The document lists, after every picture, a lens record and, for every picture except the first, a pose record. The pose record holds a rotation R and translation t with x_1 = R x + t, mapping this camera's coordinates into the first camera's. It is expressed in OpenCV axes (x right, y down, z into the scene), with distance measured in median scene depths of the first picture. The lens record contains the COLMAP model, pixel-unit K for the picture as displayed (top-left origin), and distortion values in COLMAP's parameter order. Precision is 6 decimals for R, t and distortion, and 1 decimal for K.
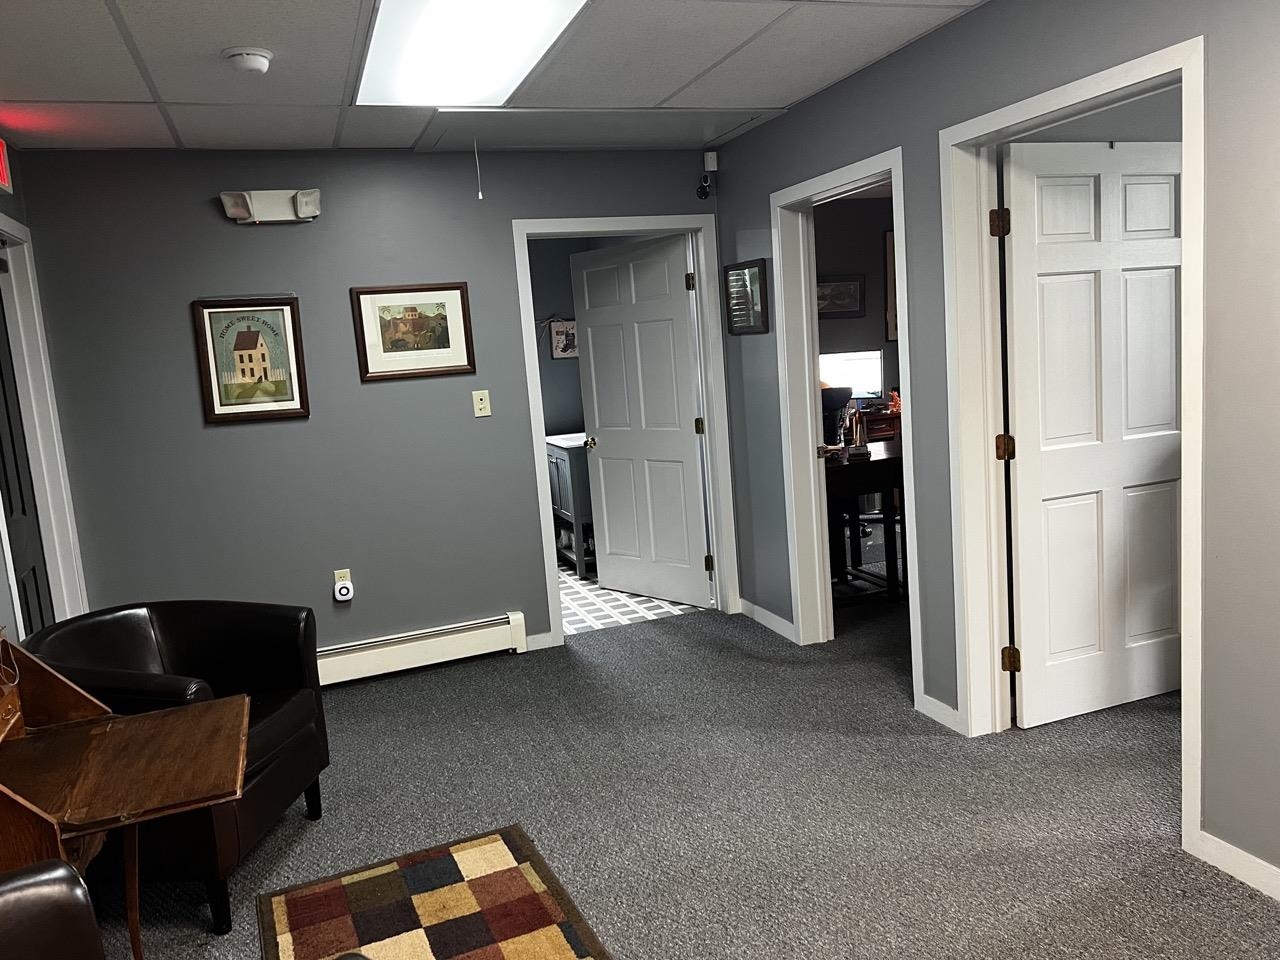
lens RADIAL K [[964.4, 0, 644.4], [0, 964.4, 473.6], [0, 0, 1]] dist [0.064598, -0.067689]
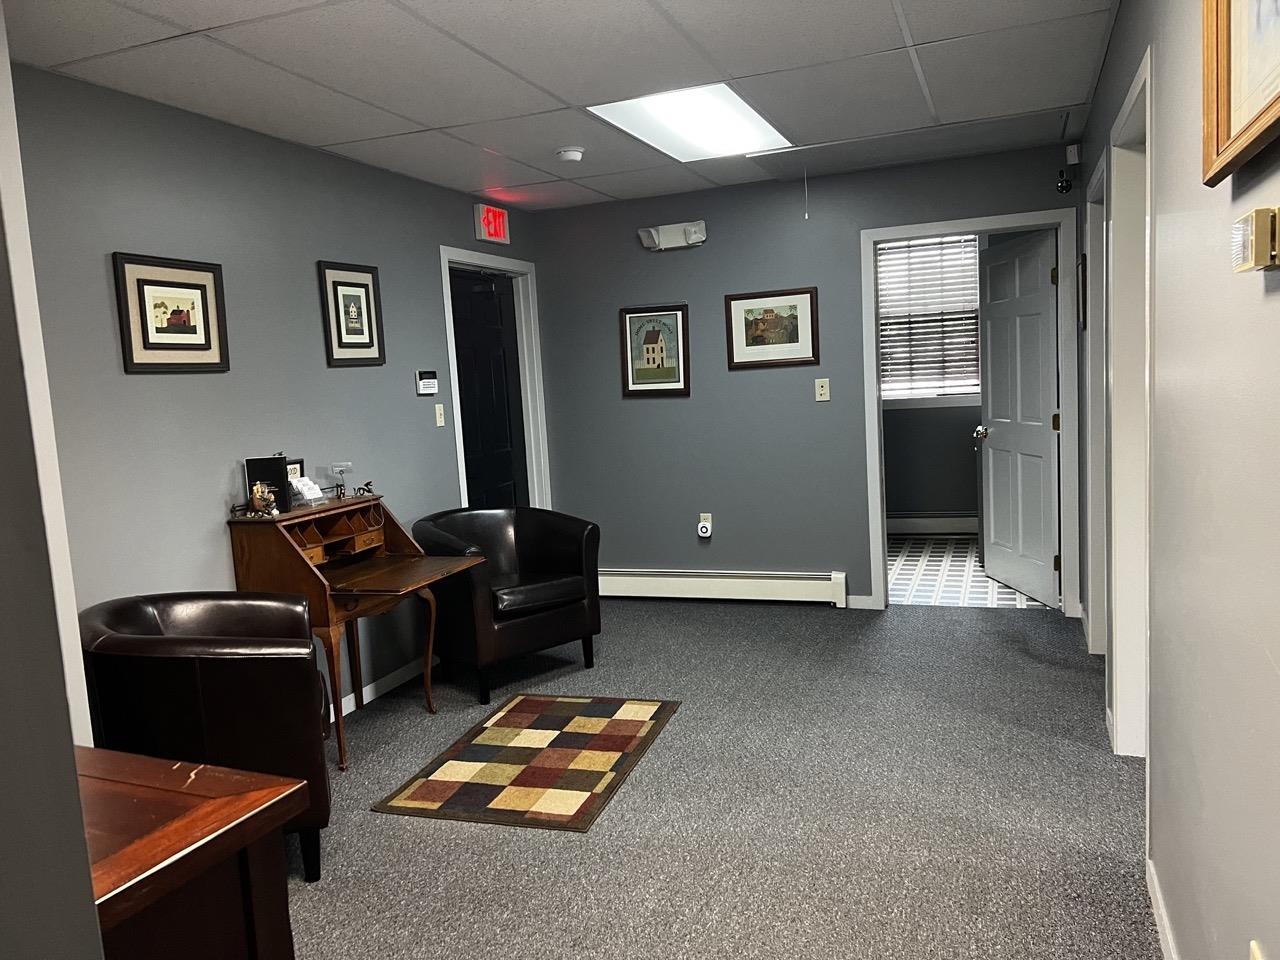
lens RADIAL K [[964.4, 0, 631.7], [0, 964.4, 480.9], [0, 0, 1]] dist [0.064598, -0.067689]
pose [[0.752149, 0.103866, -0.650757, 0.466394], [-0.088317, 0.994480, 0.056650, -0.009559], [0.653049, 0.014864, 0.757170, -0.043468]]
